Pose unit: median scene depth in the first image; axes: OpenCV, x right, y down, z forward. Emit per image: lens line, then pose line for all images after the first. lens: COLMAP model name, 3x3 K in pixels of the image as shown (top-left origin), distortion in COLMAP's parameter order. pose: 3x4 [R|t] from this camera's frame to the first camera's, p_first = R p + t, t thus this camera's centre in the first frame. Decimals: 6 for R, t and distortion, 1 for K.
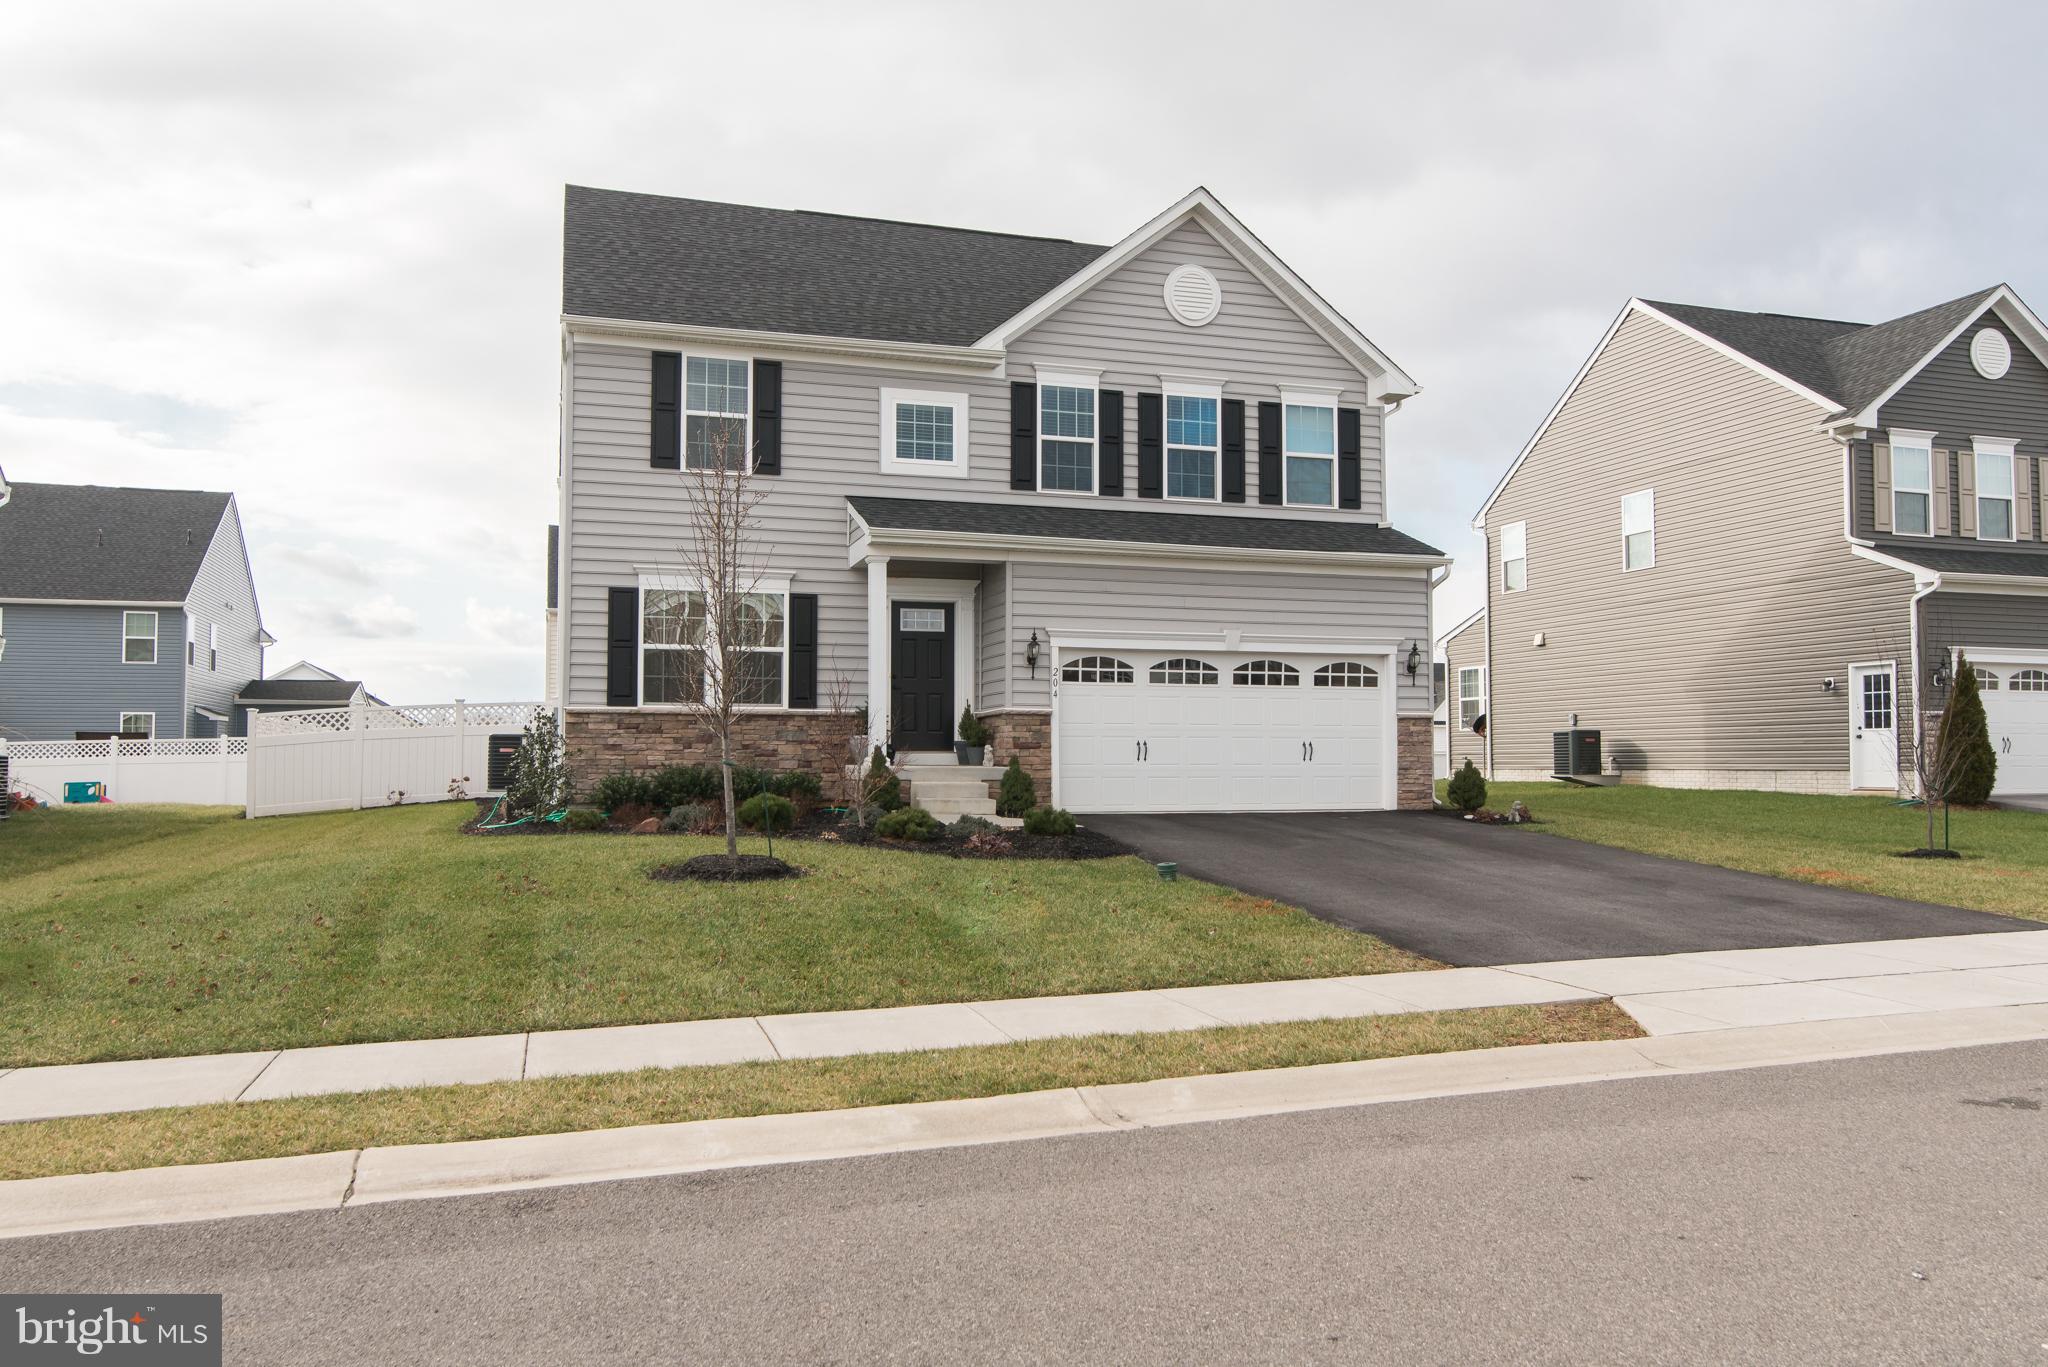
lens RADIAL K [[1484.9, 0, 1024.0], [0, 1484.9, 683.5], [0, 0, 1]] dist [-0.004370, 0.001506]
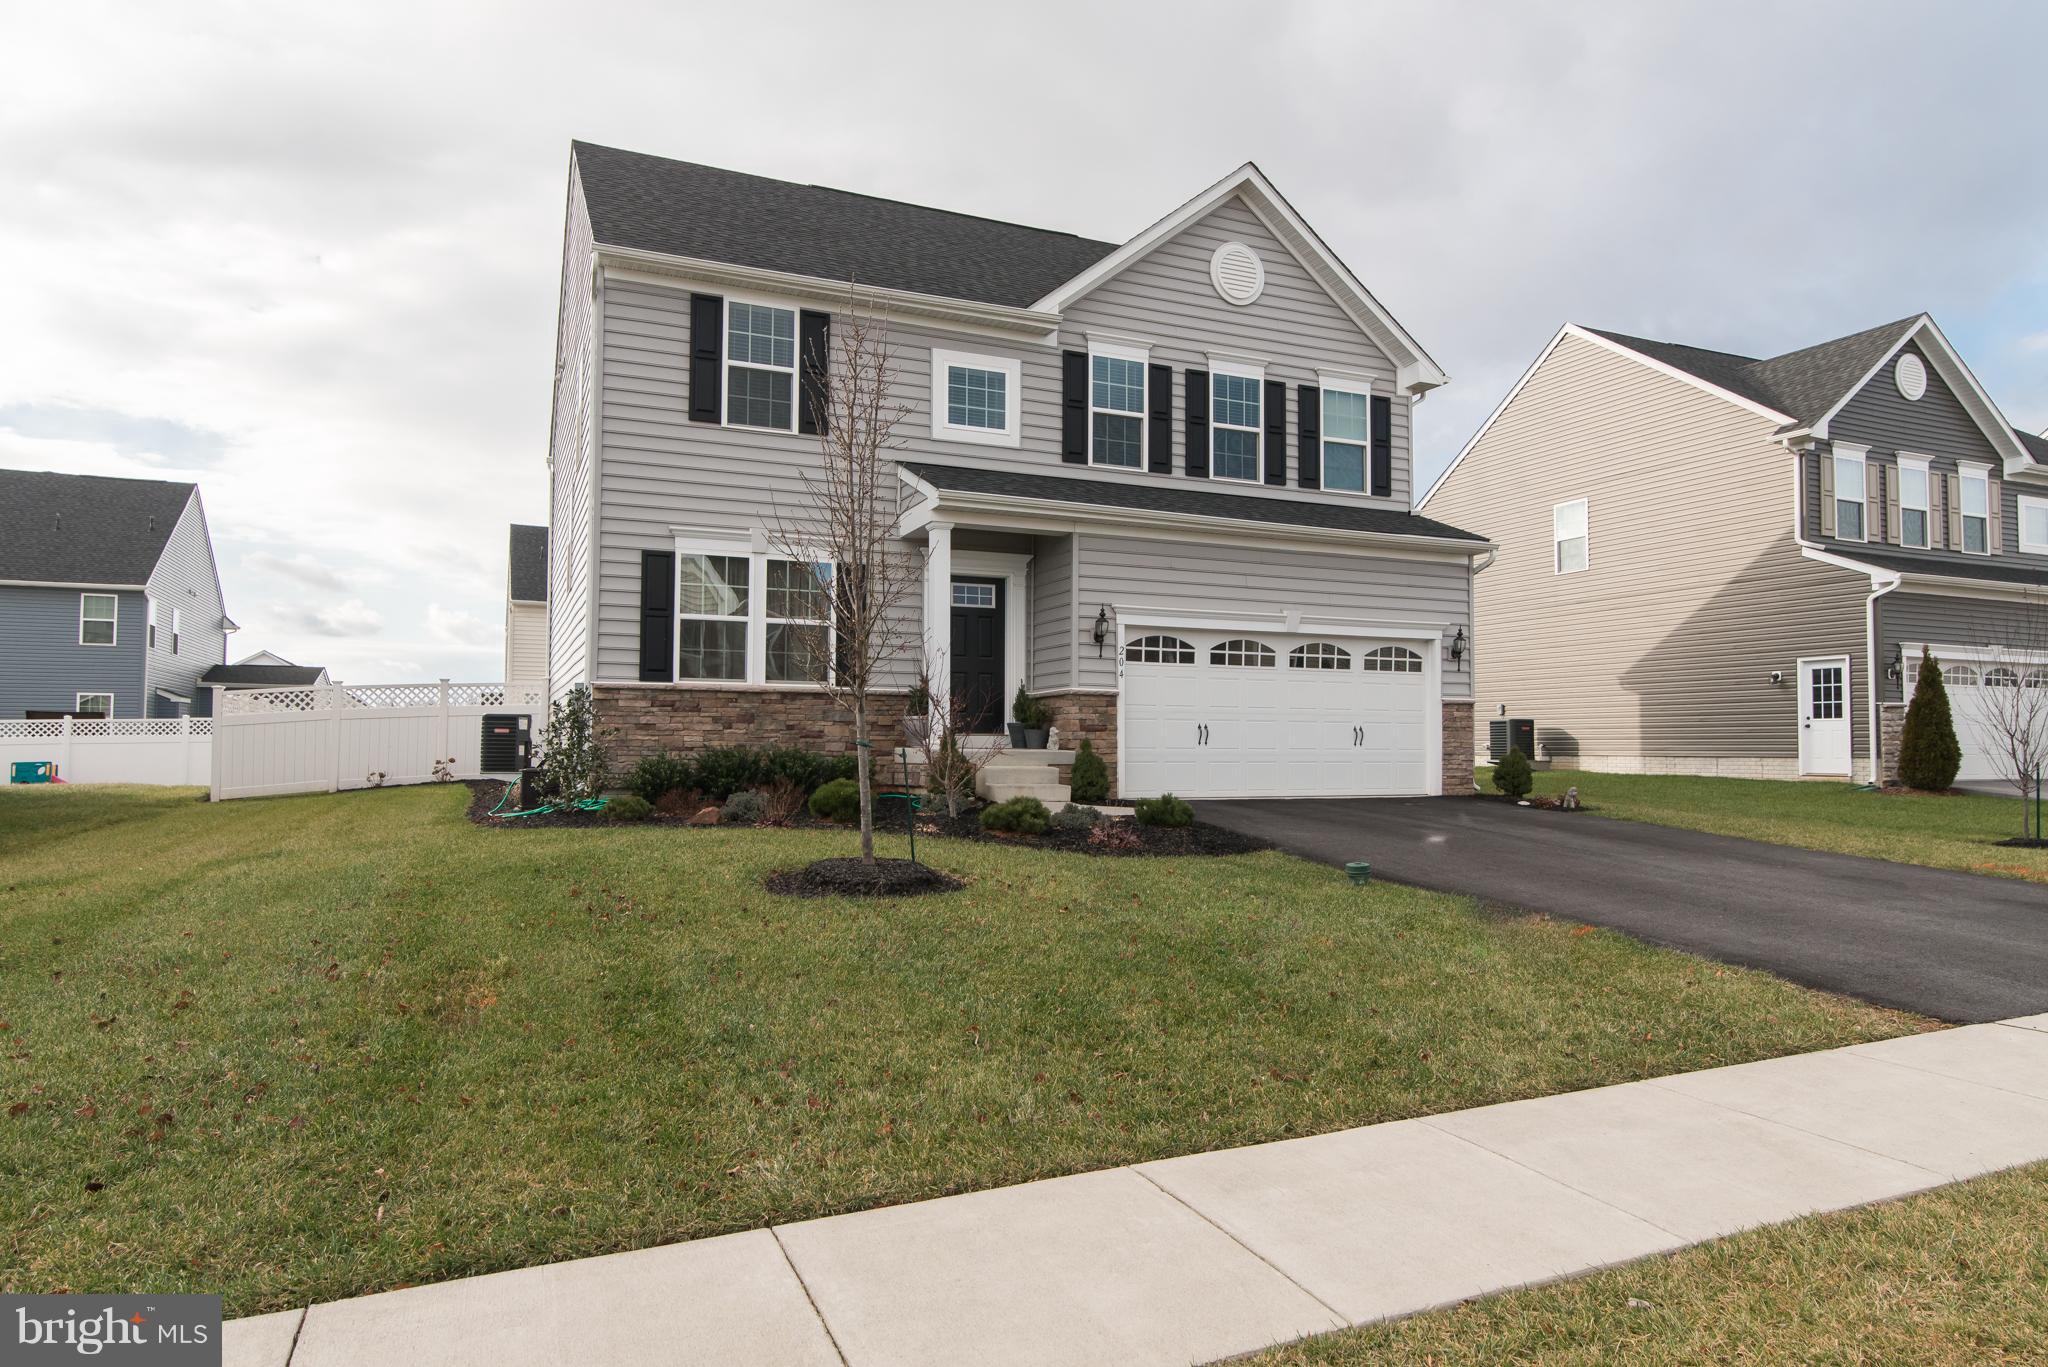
lens RADIAL K [[1229.0, 0, 1027.5], [0, 1229.0, 687.4], [0, 0, 1]] dist [0.001370, -0.000394]
pose [[0.994391, 0.009993, 0.105294, -0.113423], [-0.010459, 0.999938, 0.003874, 0.012413], [-0.105249, -0.004953, 0.994434, 0.209720]]
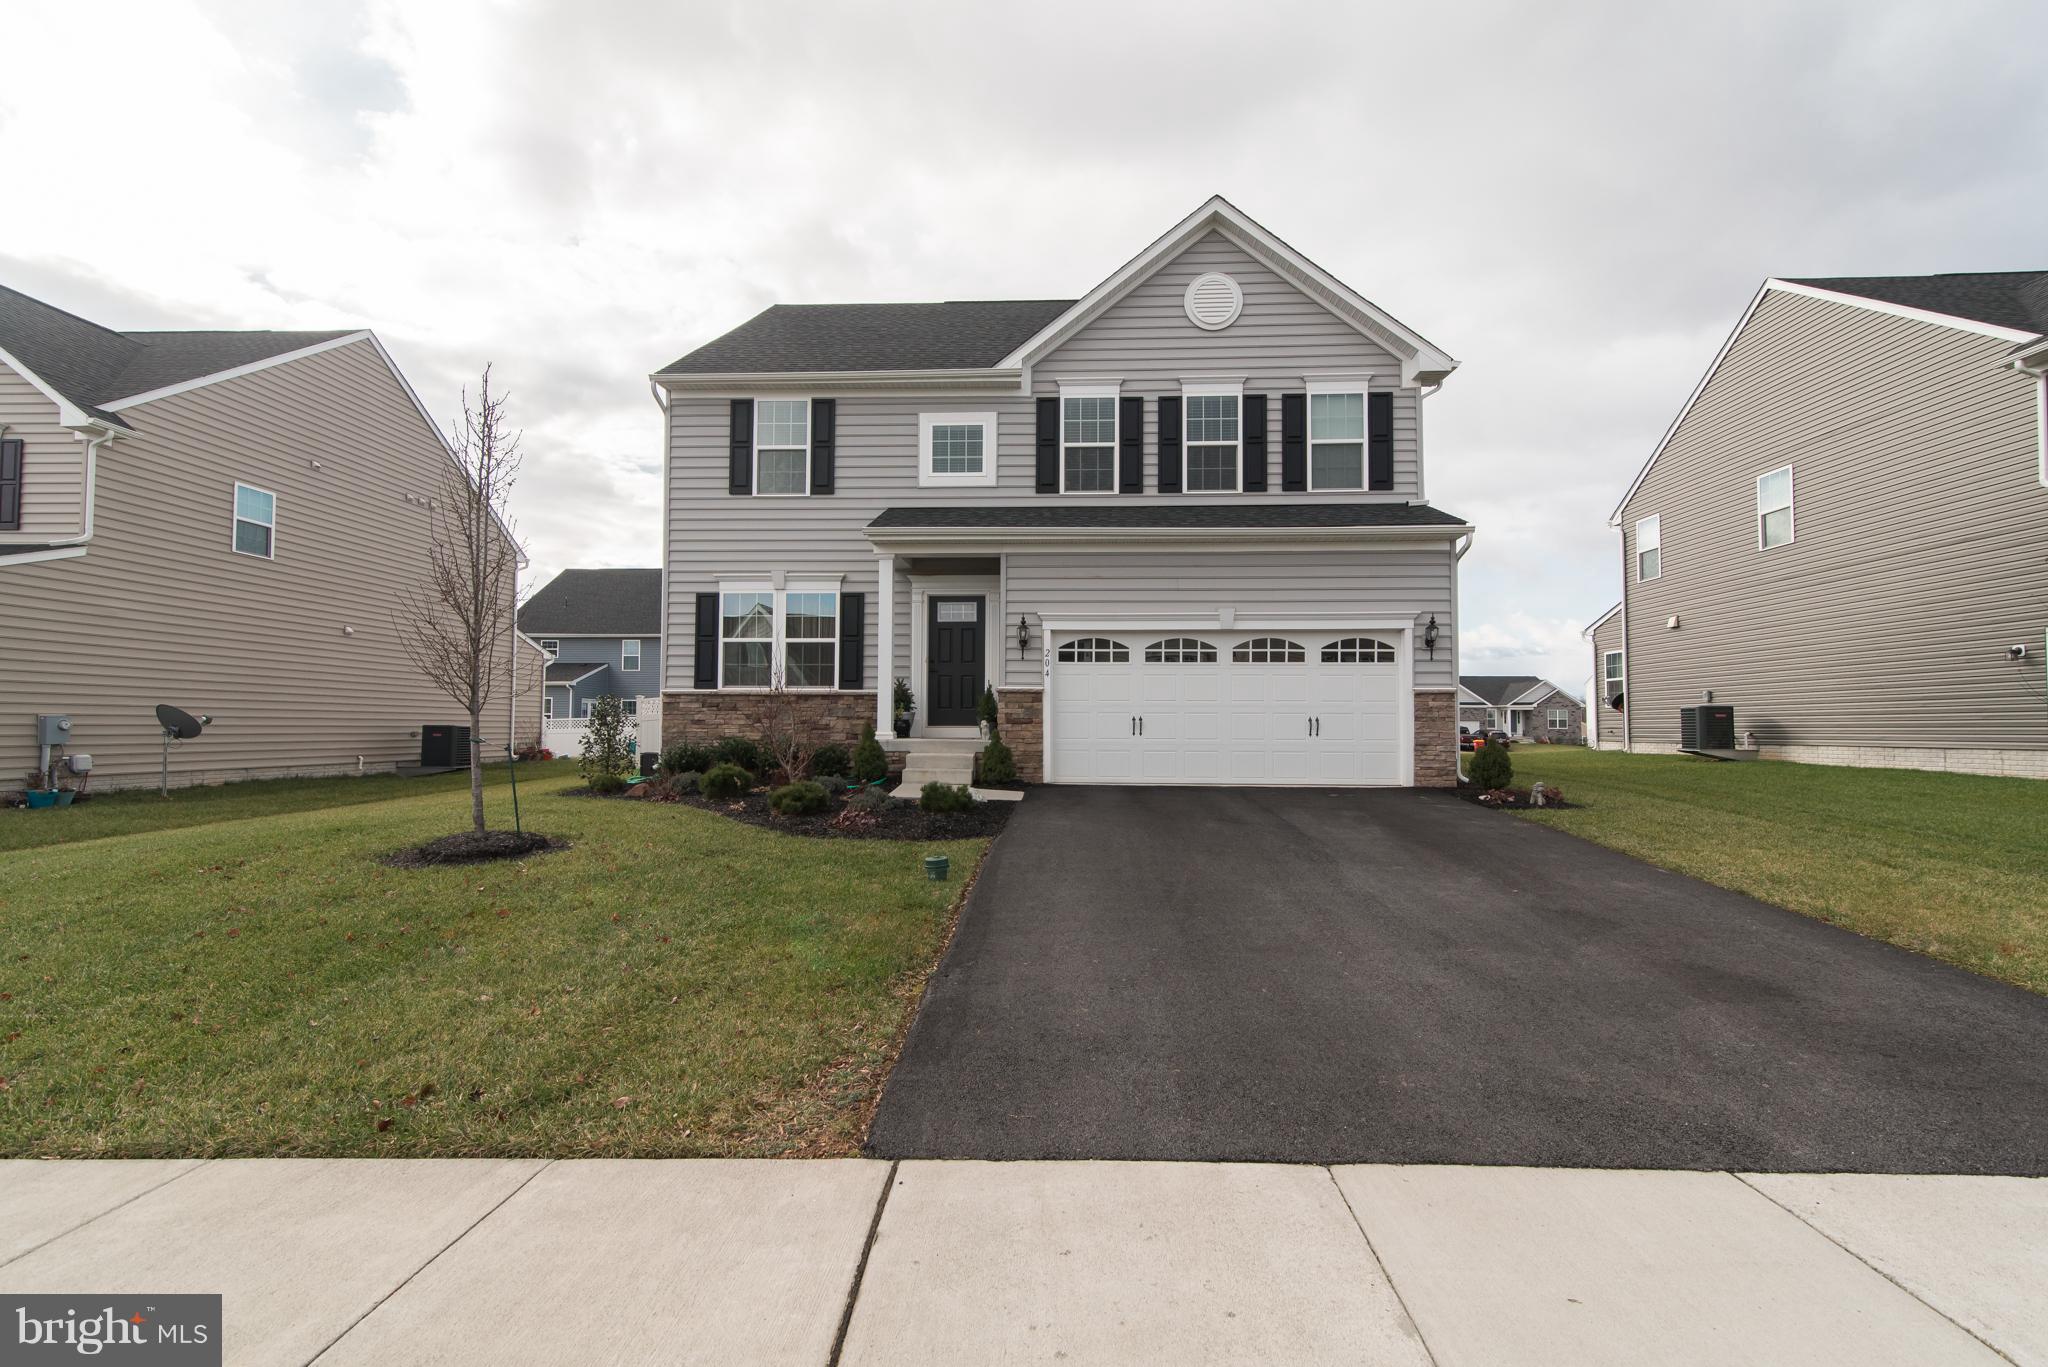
lens RADIAL K [[914.1, 0, 1029.3], [0, 914.1, 686.3], [0, 0, 1]] dist [0.013297, -0.000257]
pose [[0.938685, -0.012239, -0.344559, 0.223159], [0.014077, 0.999897, 0.002833, 0.013467], [0.344489, -0.007510, 0.938760, 0.345216]]
